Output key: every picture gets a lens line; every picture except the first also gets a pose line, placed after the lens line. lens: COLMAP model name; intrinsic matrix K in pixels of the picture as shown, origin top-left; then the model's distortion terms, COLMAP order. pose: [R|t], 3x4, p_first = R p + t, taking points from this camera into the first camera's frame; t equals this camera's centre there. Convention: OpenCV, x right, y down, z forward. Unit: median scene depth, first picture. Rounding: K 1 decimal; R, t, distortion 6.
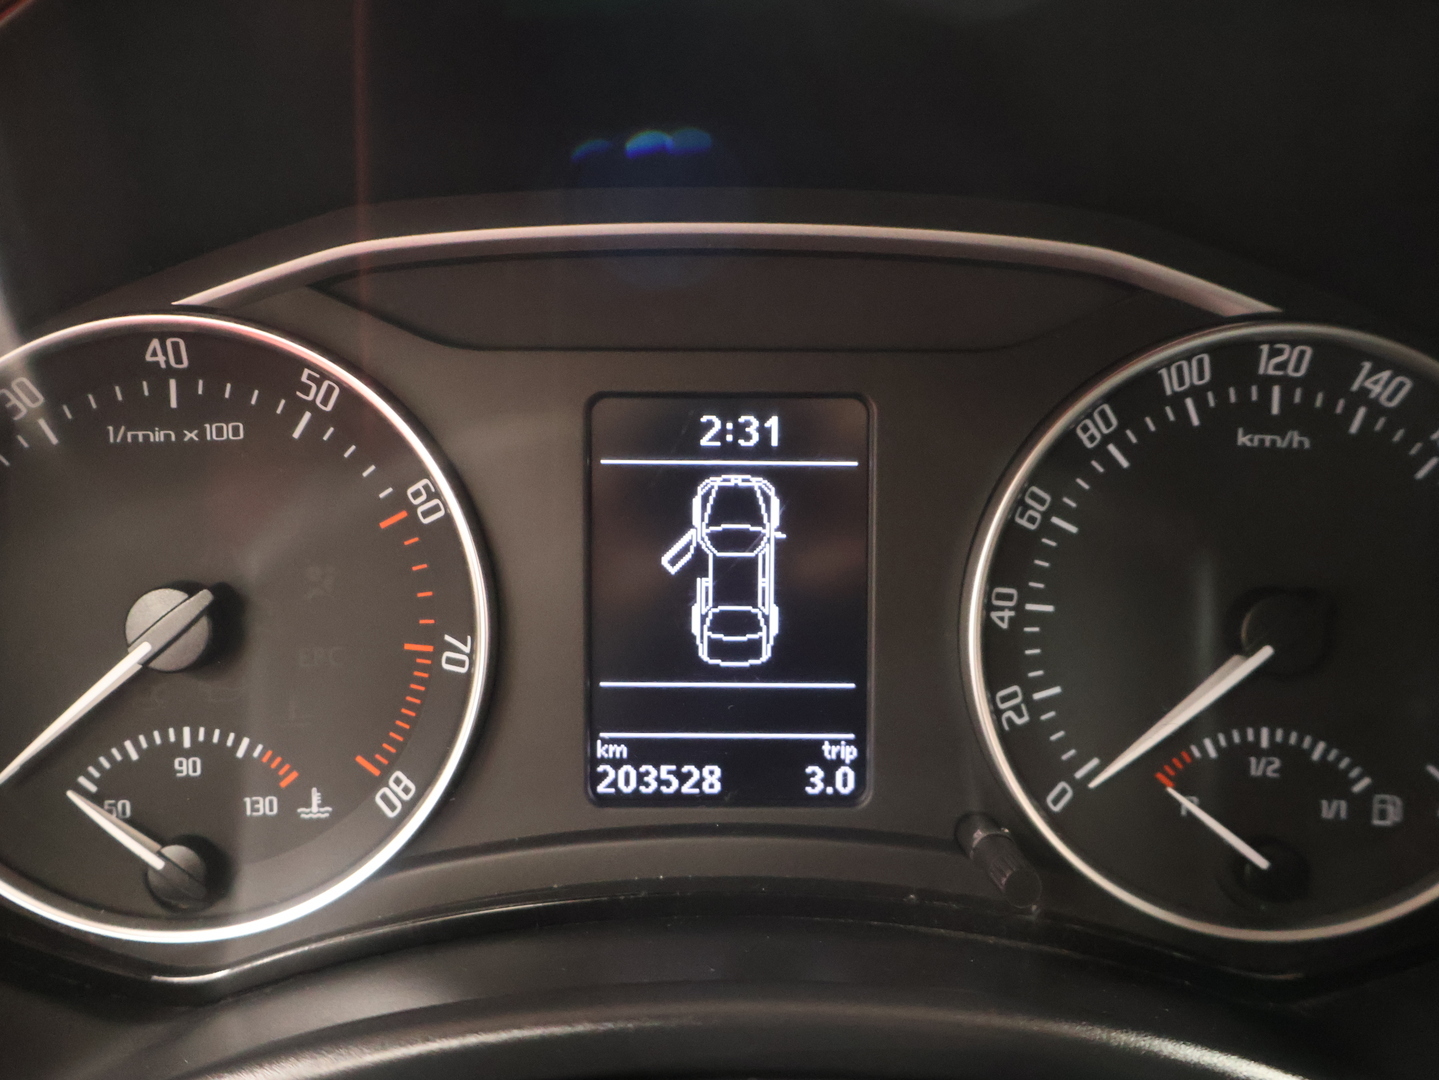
lens RADIAL K [[1355.0, 0, 707.4], [0, 1355.0, 552.0], [0, 0, 1]] dist [0.007708, 0.000000]
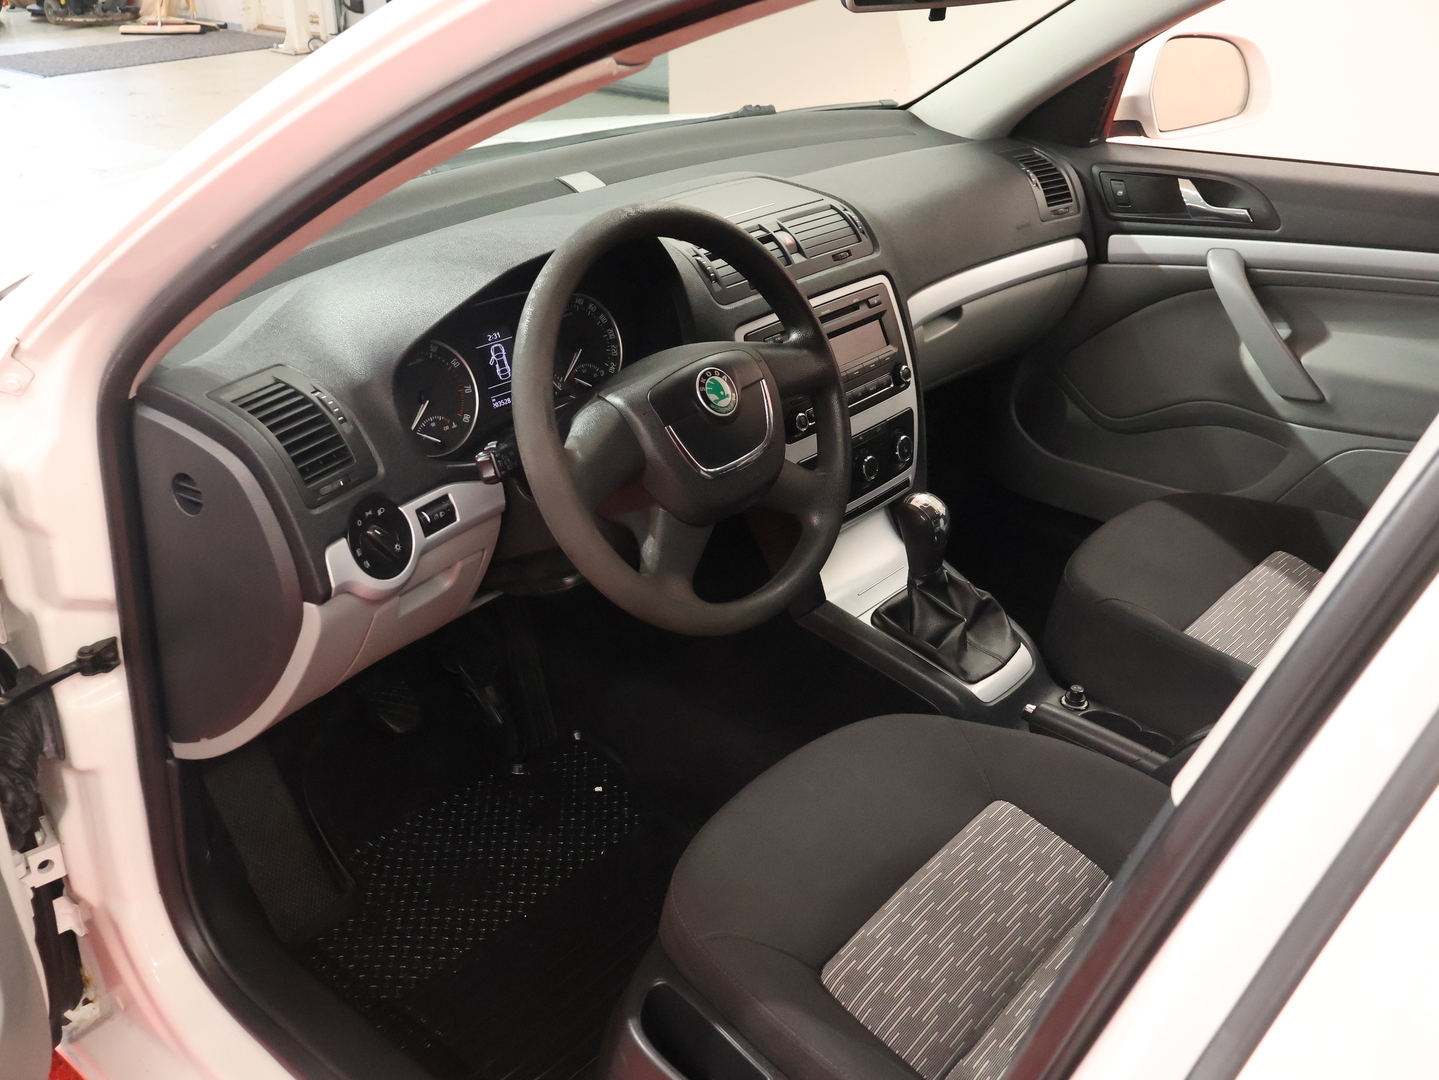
lens RADIAL K [[1355.0, 0, 724.1], [0, 1355.0, 542.7], [0, 0, 1]] dist [0.007708, 0.000000]
pose [[0.669509, -0.345932, 0.657335, -3.176763], [0.292440, 0.936223, 0.194845, -0.102946], [-0.682815, 0.061781, 0.727974, -3.484961]]
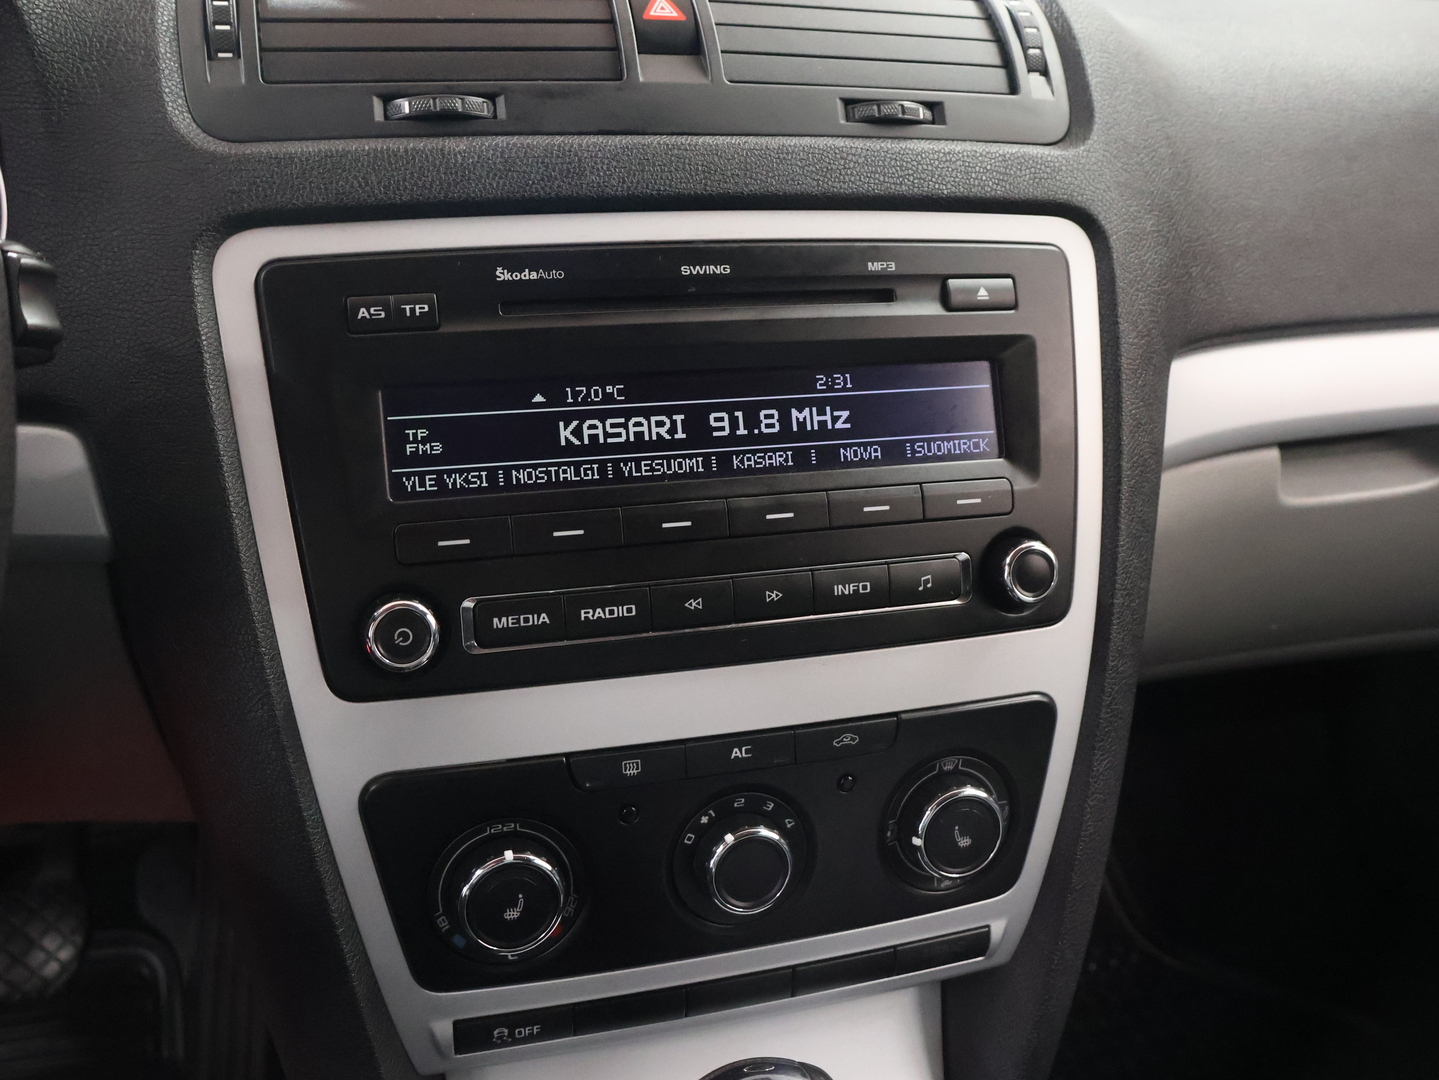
lens RADIAL K [[1355.0, 0, 712.6], [0, 1355.0, 537.9], [0, 0, 1]] dist [0.007708, 0.000000]
pose [[0.961793, -0.076847, 0.262770, 1.033410], [0.071685, 0.997000, 0.029191, 0.525208], [-0.264225, -0.009238, 0.964417, -1.034188]]
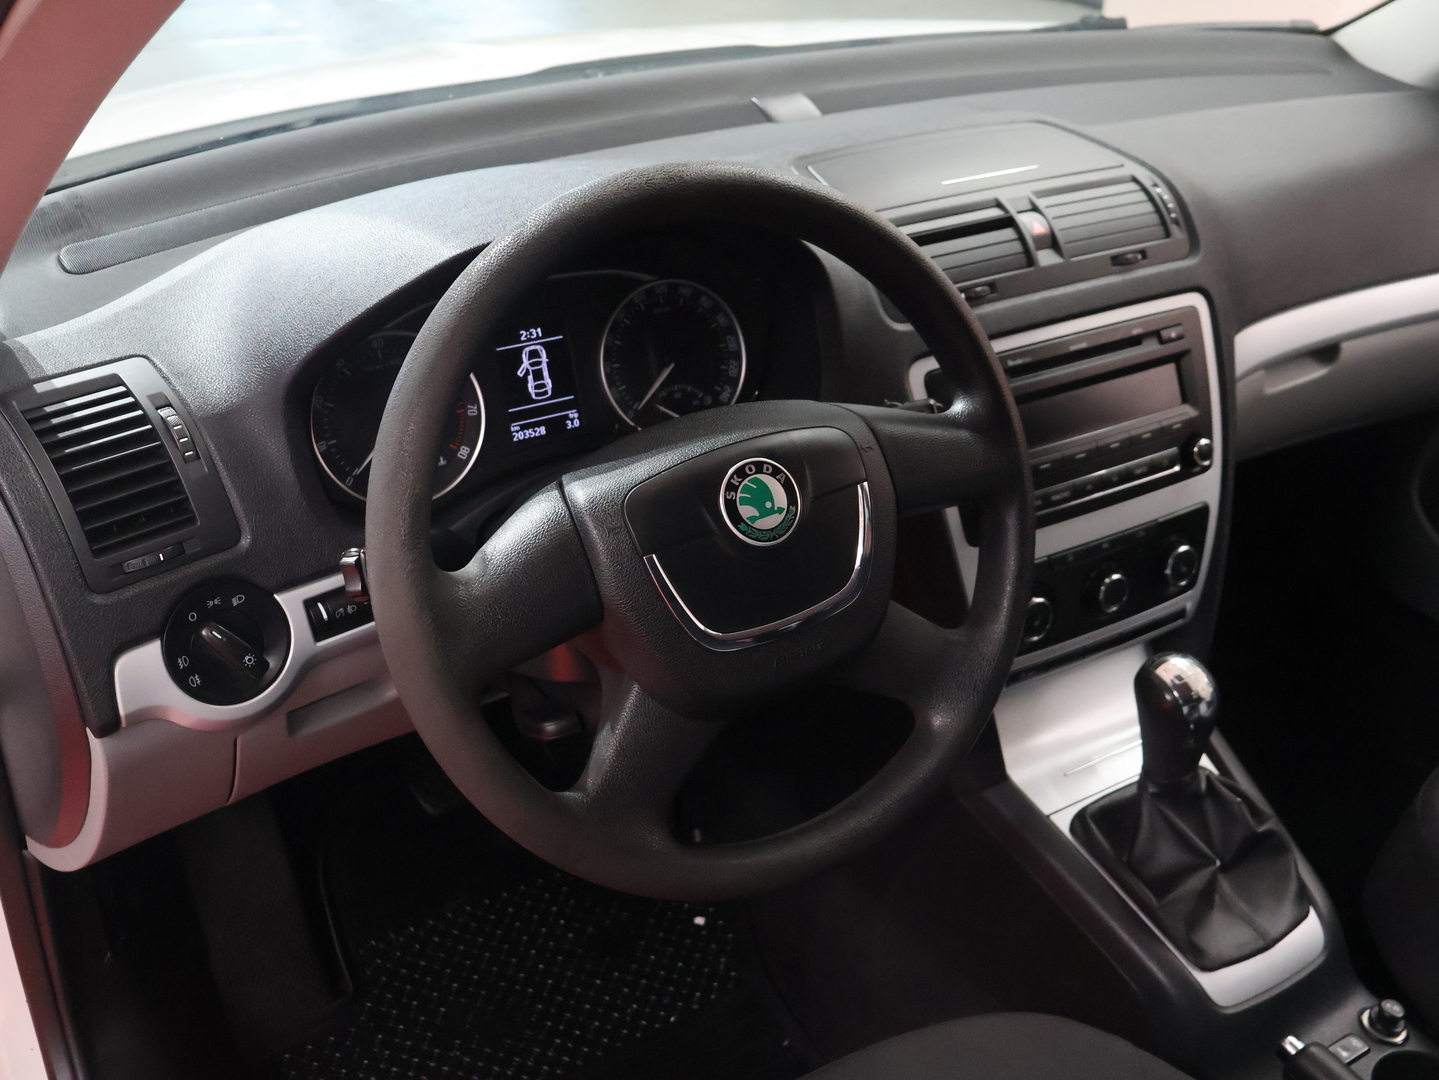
lens RADIAL K [[1355.0, 0, 728.9], [0, 1355.0, 540.8], [0, 0, 1]] dist [0.007708, 0.000000]
pose [[0.874407, -0.250803, 0.415344, -1.151398], [0.189024, 0.964492, 0.184459, -0.123317], [-0.446858, -0.082782, 0.890766, -2.499665]]
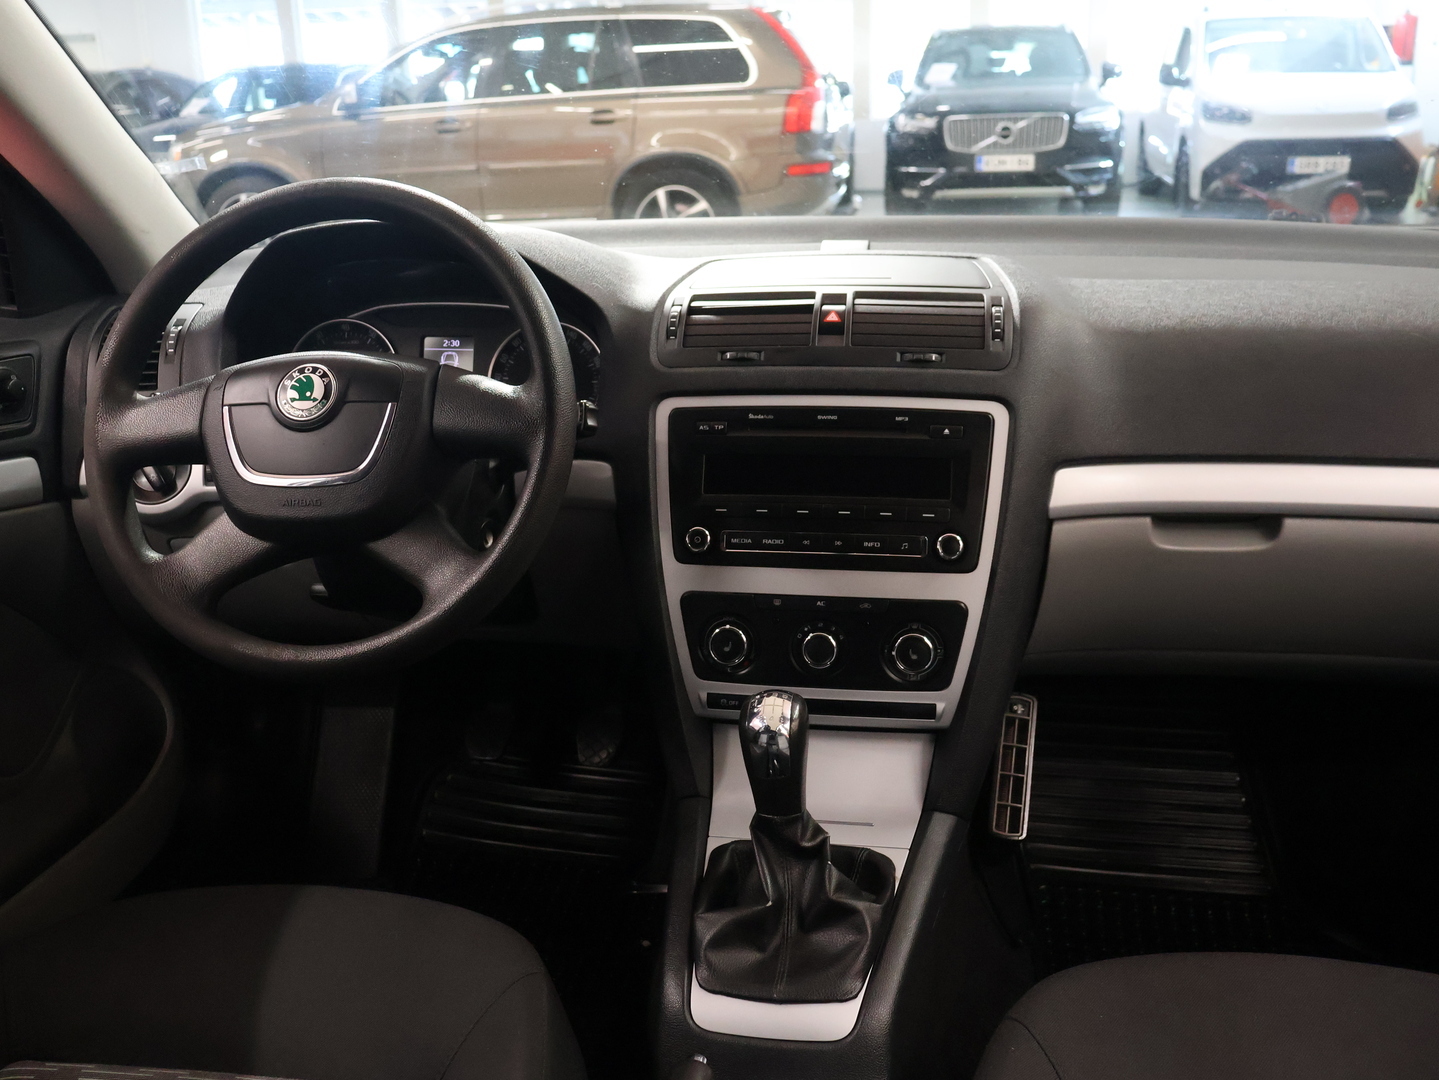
lens RADIAL K [[1355.0, 0, 723.8], [0, 1355.0, 543.3], [0, 0, 1]] dist [0.007708, 0.000000]
pose [[0.982997, 0.030132, -0.181133, 1.955682], [-0.045033, 0.995879, -0.078725, 1.002683], [0.178015, 0.085543, 0.980303, -3.700945]]
